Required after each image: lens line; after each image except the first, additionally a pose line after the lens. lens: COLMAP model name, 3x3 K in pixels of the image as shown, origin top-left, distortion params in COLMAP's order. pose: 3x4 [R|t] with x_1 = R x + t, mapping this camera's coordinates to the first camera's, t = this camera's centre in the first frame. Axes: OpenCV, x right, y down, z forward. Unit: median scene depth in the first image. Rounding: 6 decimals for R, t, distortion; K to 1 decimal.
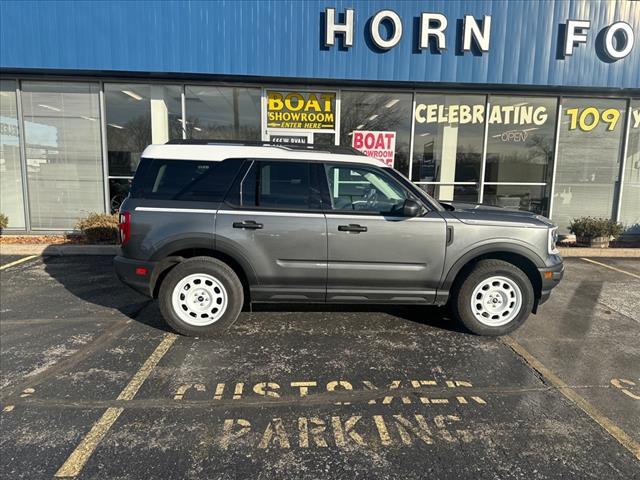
lens RADIAL K [[444.3, 0, 319.2], [0, 444.3, 244.1], [0, 0, 1]] dist [0.076295, -0.108729]
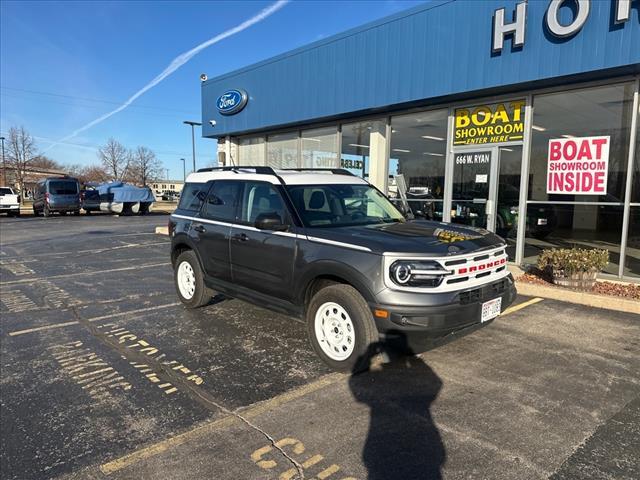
lens RADIAL K [[442.1, 0, 320.0], [0, 442.1, 240.0], [0, 0, 1]] dist [0.054731, -0.058932]
pose [[0.631821, 0.074503, -0.771525, 0.466703], [-0.117617, 0.993059, -0.000424, -0.022531], [0.766139, 0.091012, 0.636199, 0.178236]]
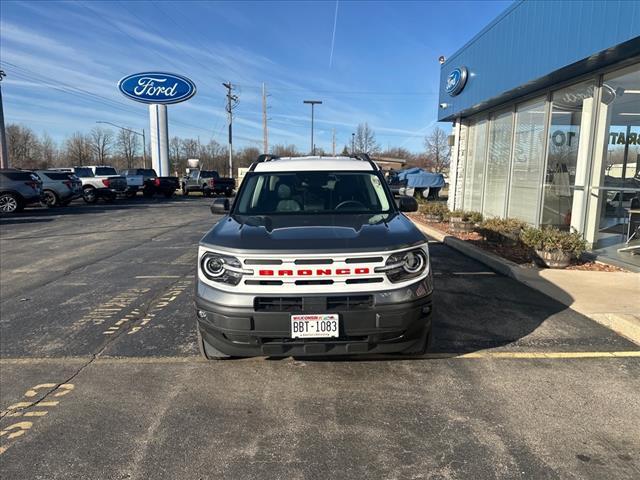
lens RADIAL K [[440.6, 0, 324.1], [0, 440.6, 239.5], [0, 0, 1]] dist [0.073814, -0.096726]
pose [[-0.039317, 0.129883, -0.990750, 0.565455], [-0.158331, 0.978180, 0.134518, -0.082864], [0.986603, 0.162156, -0.017895, 0.547448]]
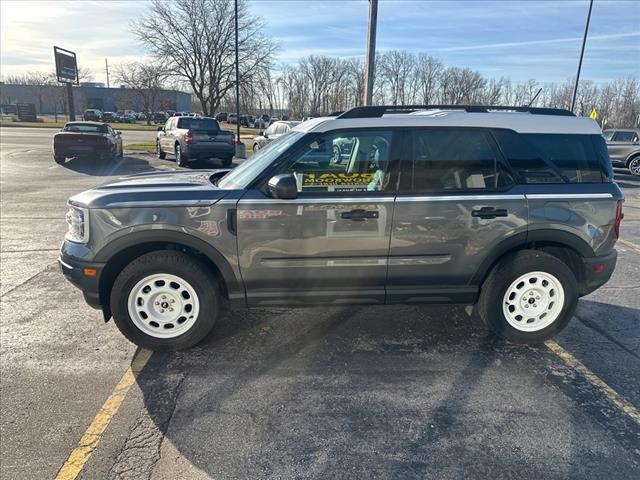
lens RADIAL K [[444.3, 0, 319.2], [0, 444.3, 244.1], [0, 0, 1]] dist [0.076295, -0.108729]
pose [[-0.998413, -0.038071, -0.041510, 0.065069], [-0.051783, 0.910357, 0.410572, -0.163113], [0.022158, 0.412069, -0.910883, 0.930816]]
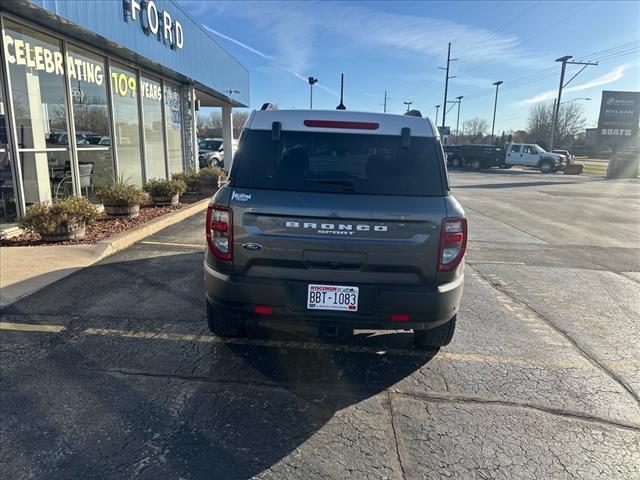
lens RADIAL K [[442.1, 0, 320.0], [0, 442.1, 240.0], [0, 0, 1]] dist [0.054731, -0.058932]
pose [[0.086284, -0.220327, 0.971602, -0.482057], [0.128477, 0.969557, 0.208454, -0.088779], [-0.987952, 0.106842, 0.111964, 0.487118]]
